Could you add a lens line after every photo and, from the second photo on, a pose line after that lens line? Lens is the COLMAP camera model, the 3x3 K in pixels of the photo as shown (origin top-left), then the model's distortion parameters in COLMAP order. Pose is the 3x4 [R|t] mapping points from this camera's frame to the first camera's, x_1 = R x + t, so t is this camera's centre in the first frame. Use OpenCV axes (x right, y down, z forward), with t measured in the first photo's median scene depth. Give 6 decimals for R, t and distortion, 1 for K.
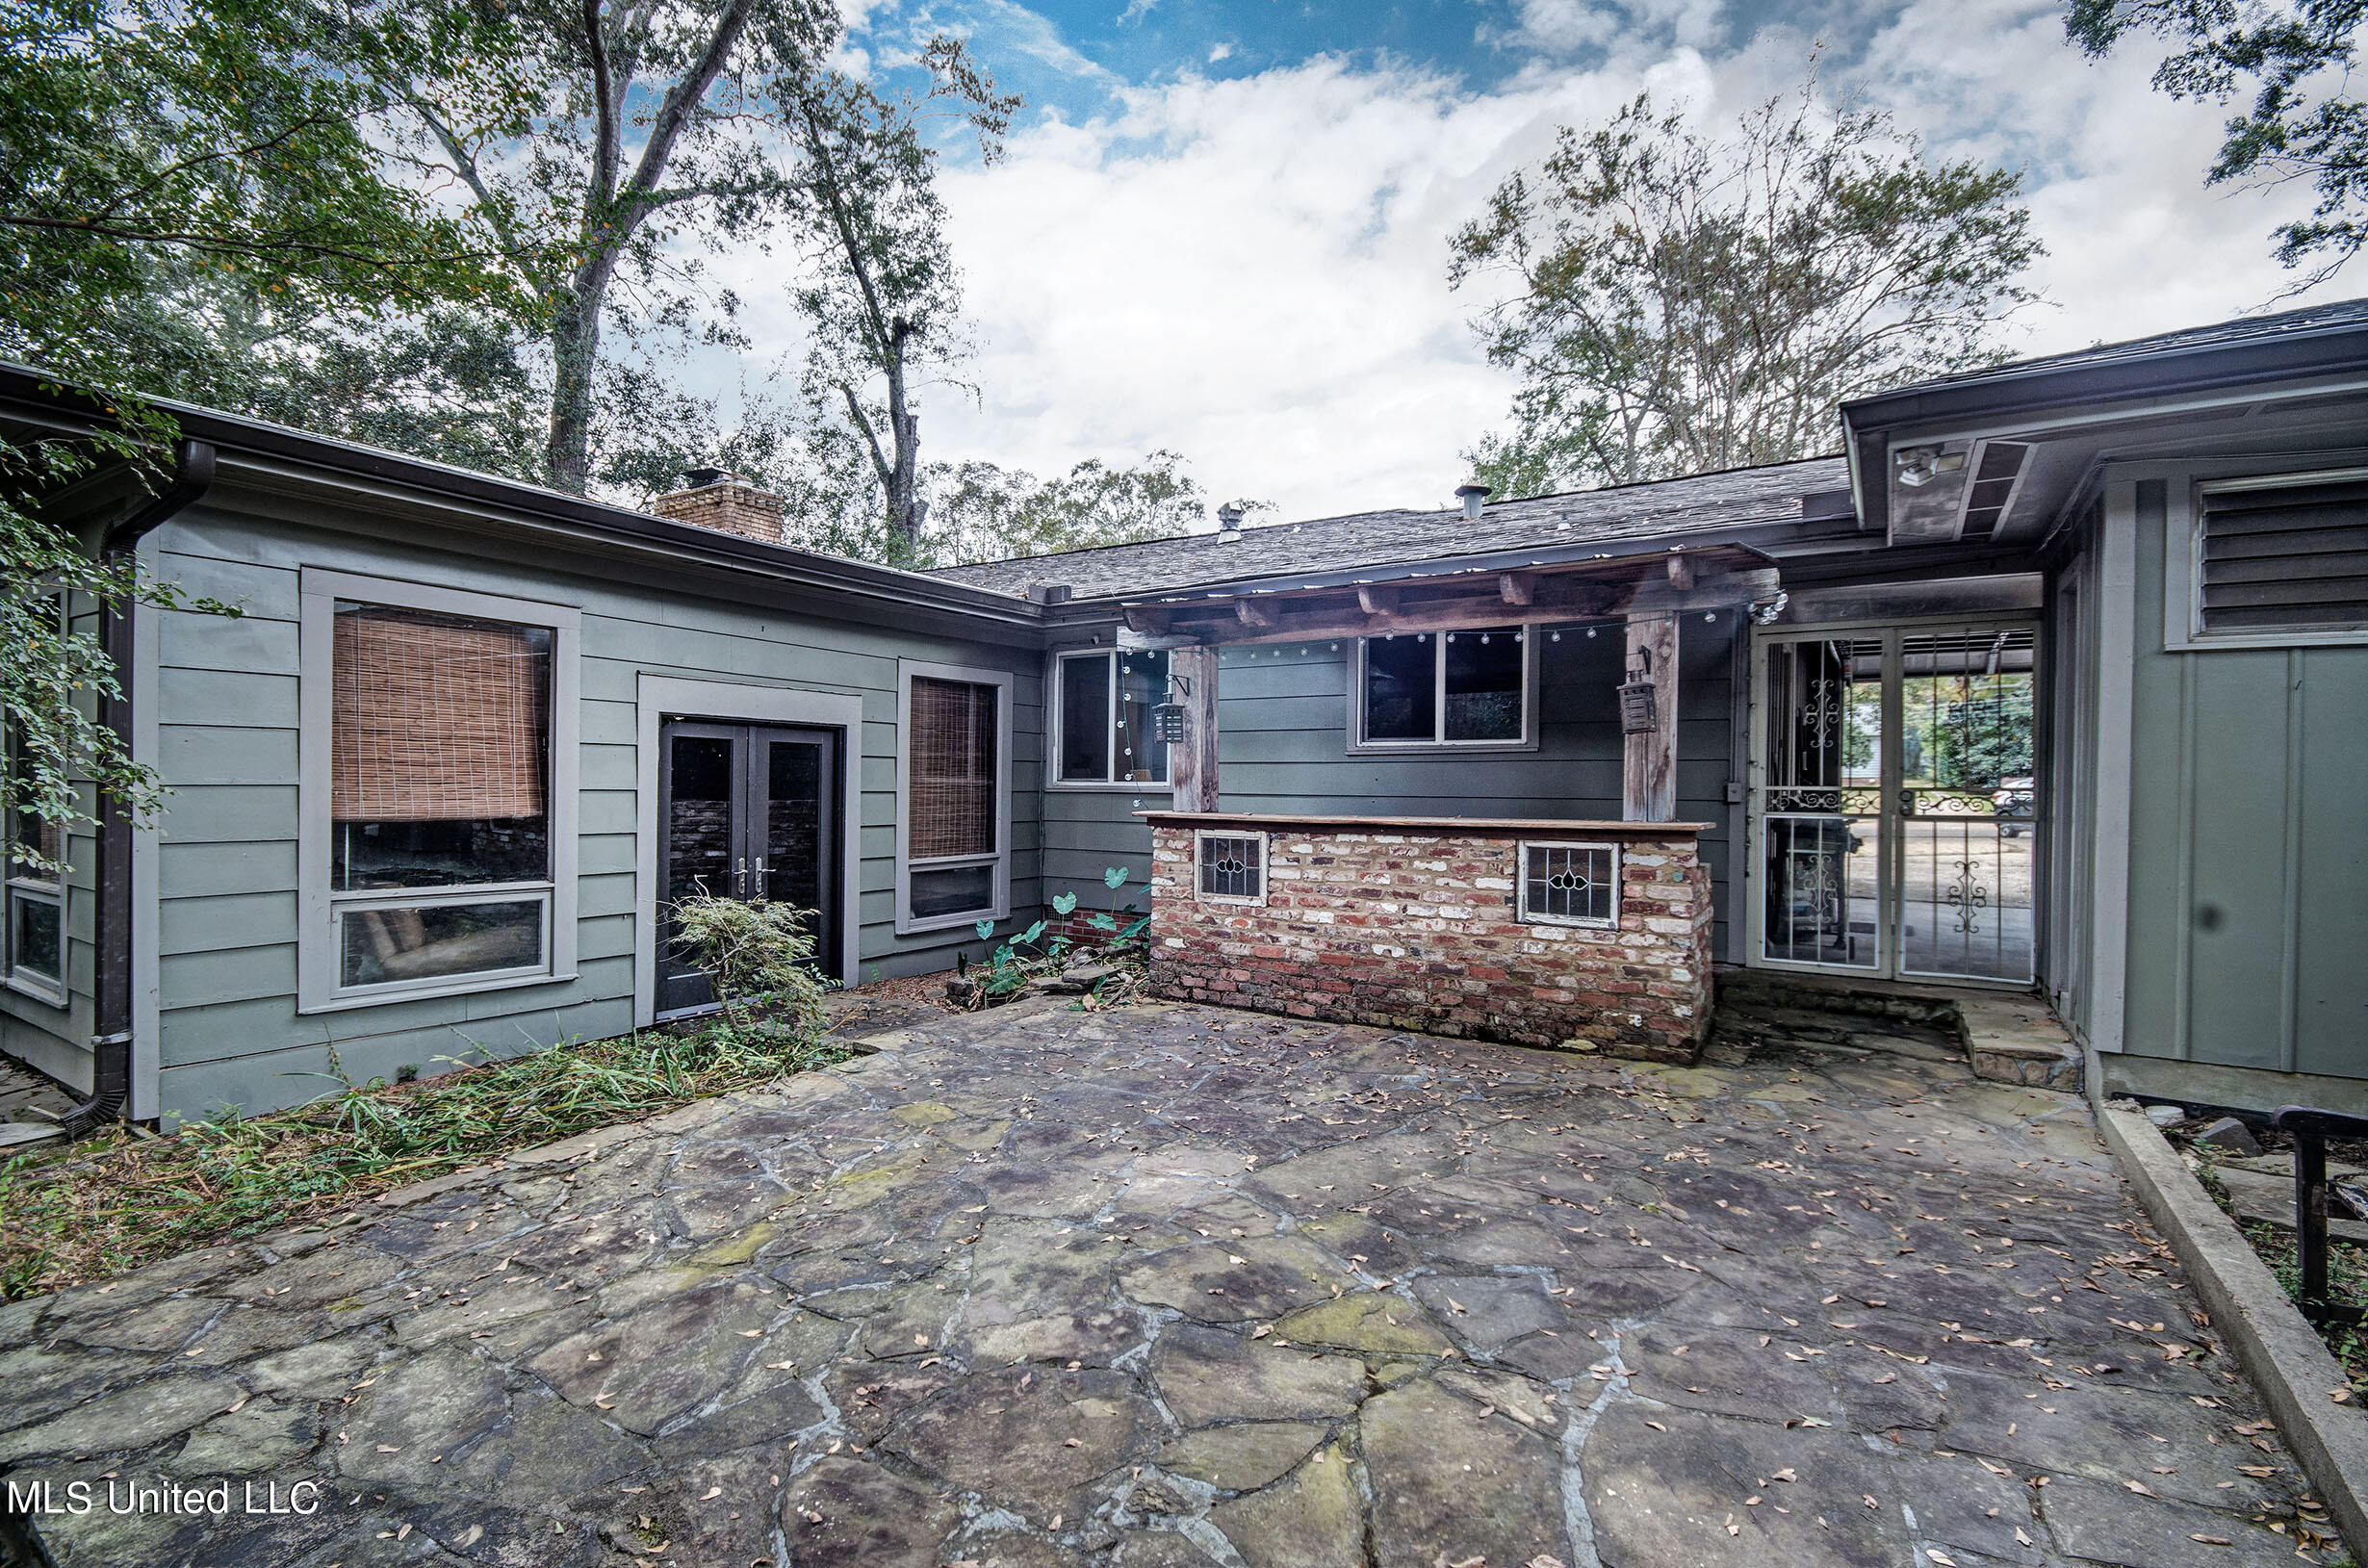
lens RADIAL K [[1114.7, 0, 1166.4], [0, 1114.7, 786.5], [0, 0, 1]] dist [0.012013, 0.000920]
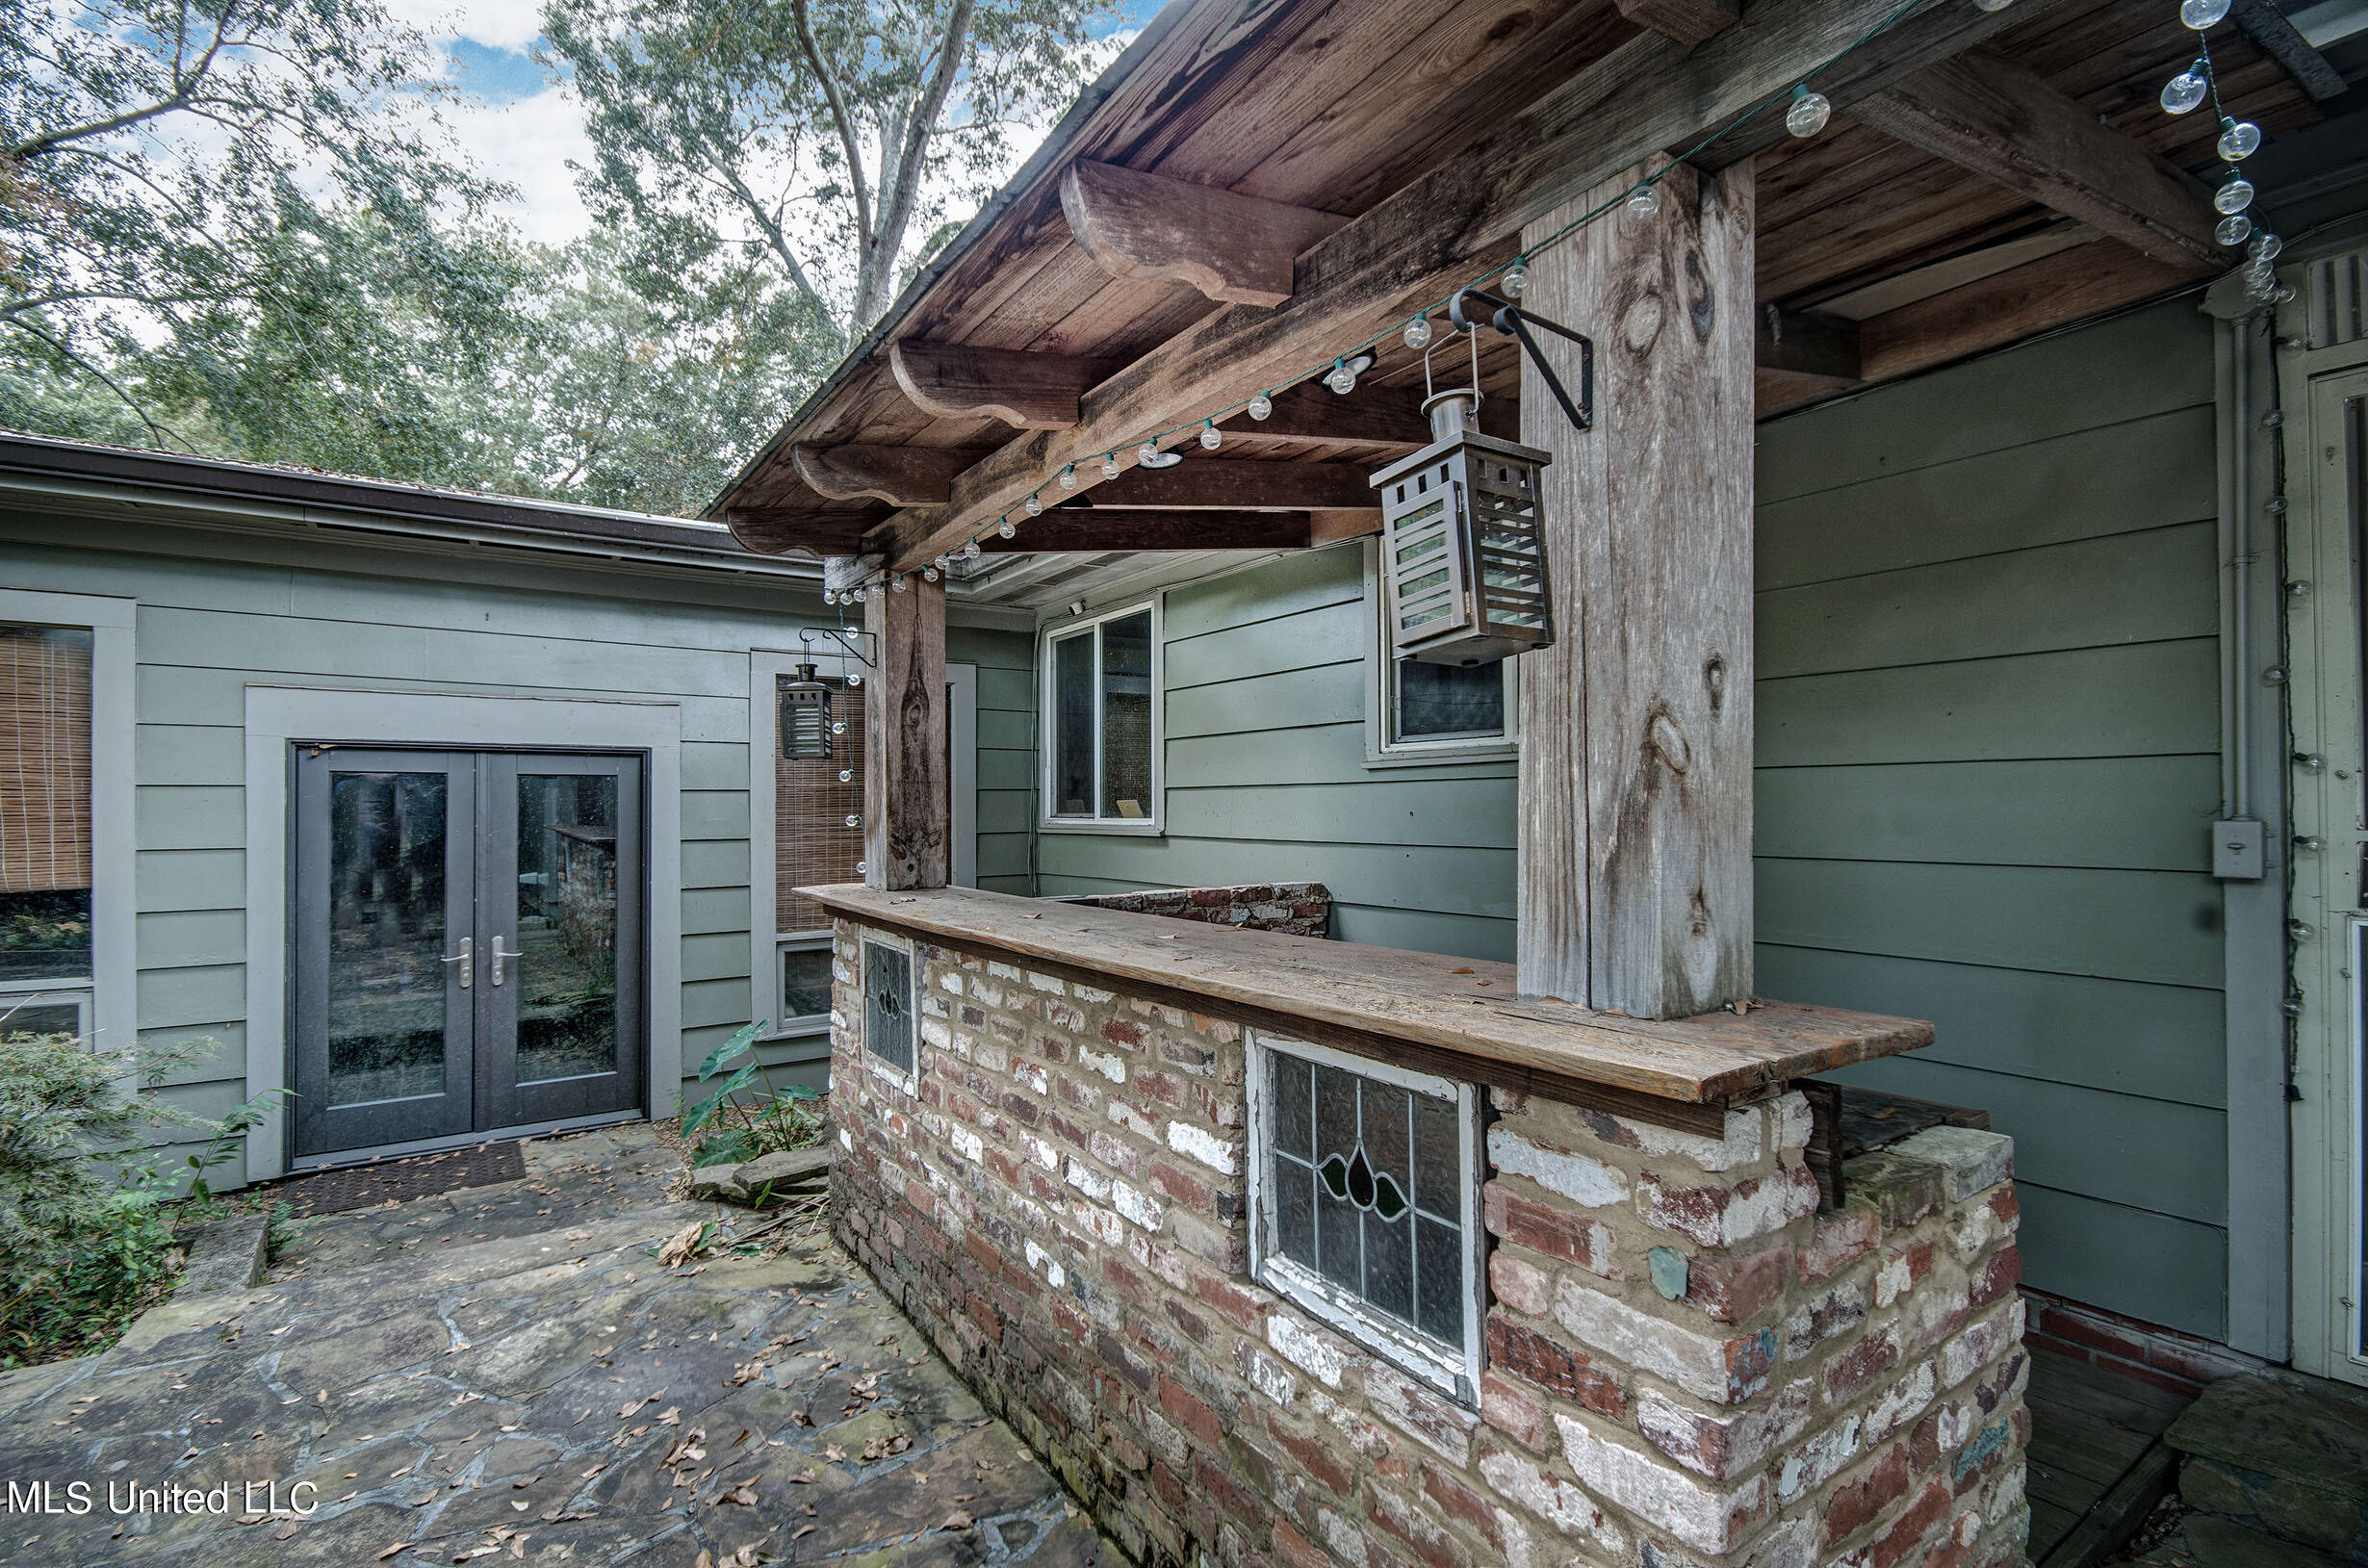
lens RADIAL K [[1097.2, 0, 1164.9], [0, 1097.2, 798.6], [0, 0, 1]] dist [0.030682, -0.019167]
pose [[0.920939, -0.018401, -0.389271, 0.399135], [0.015910, 0.999827, -0.009624, -0.014197], [0.389381, 0.002670, 0.921073, 0.662685]]
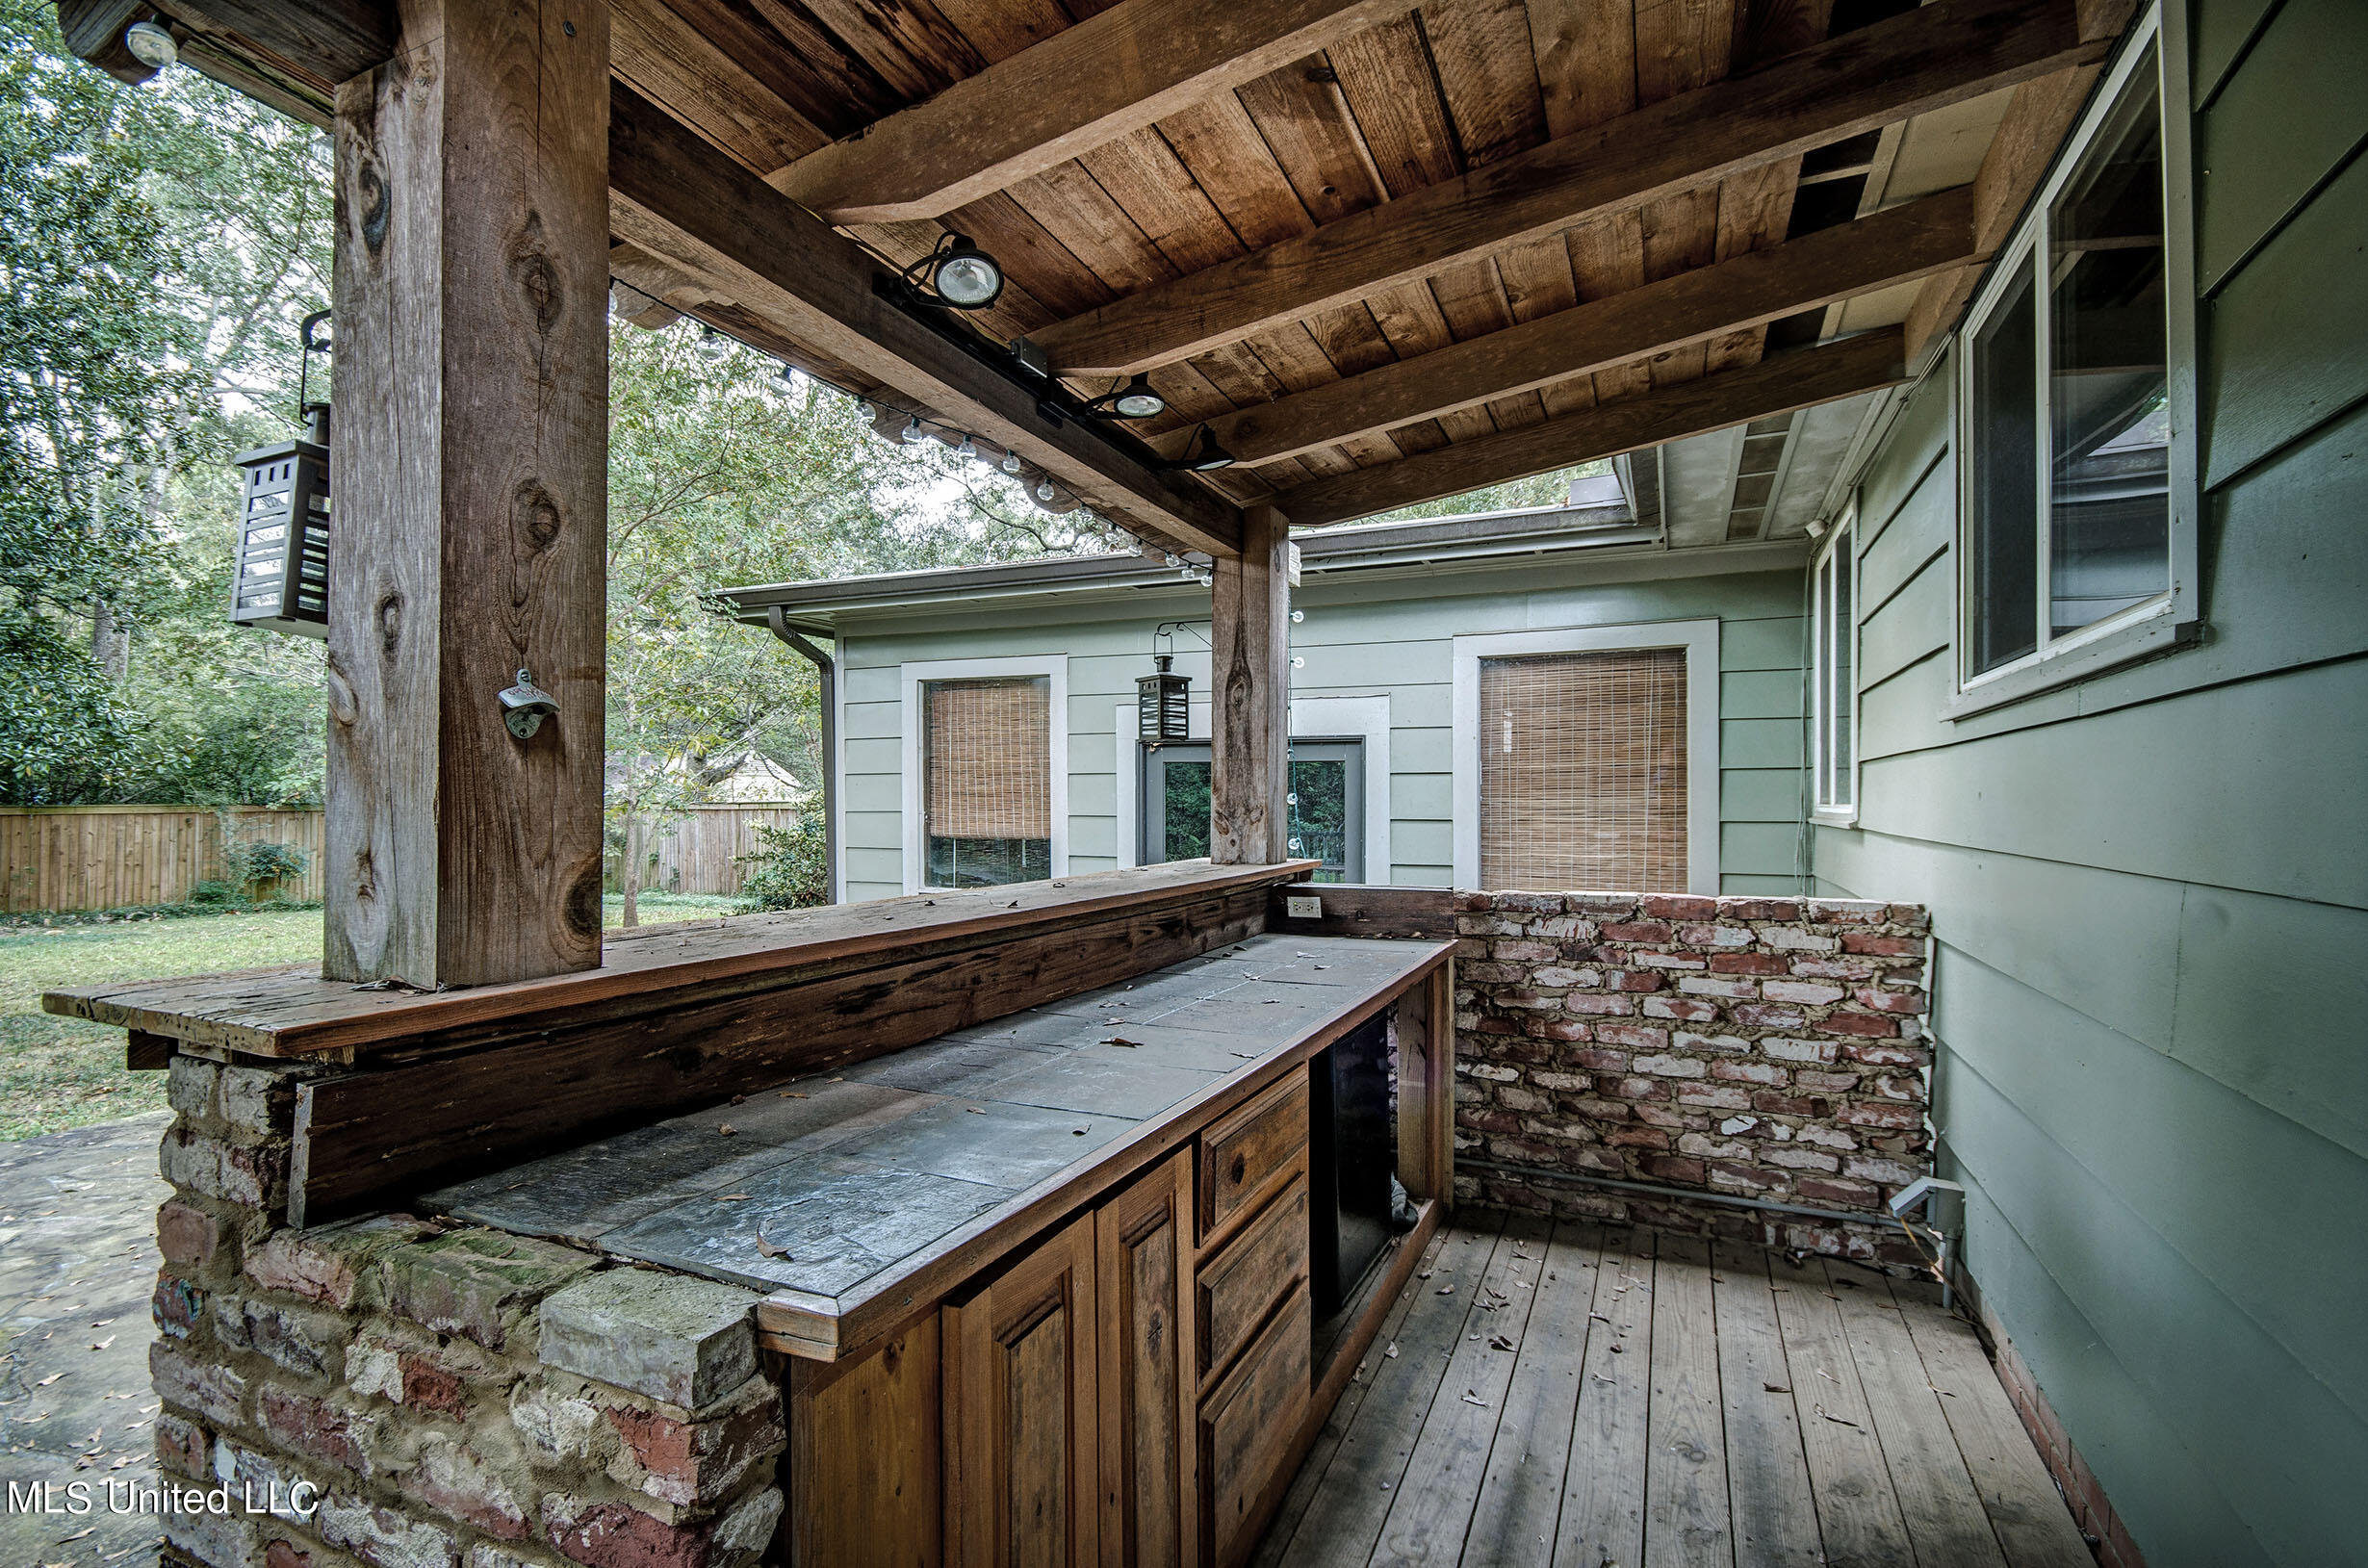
lens RADIAL K [[1097.2, 0, 1164.9], [0, 1097.2, 798.6], [0, 0, 1]] dist [0.030682, -0.019167]
pose [[0.141129, -0.010406, -0.989936, 0.644640], [0.002984, 0.999945, -0.010085, -0.003058], [0.989987, -0.001531, 0.141153, 1.038725]]
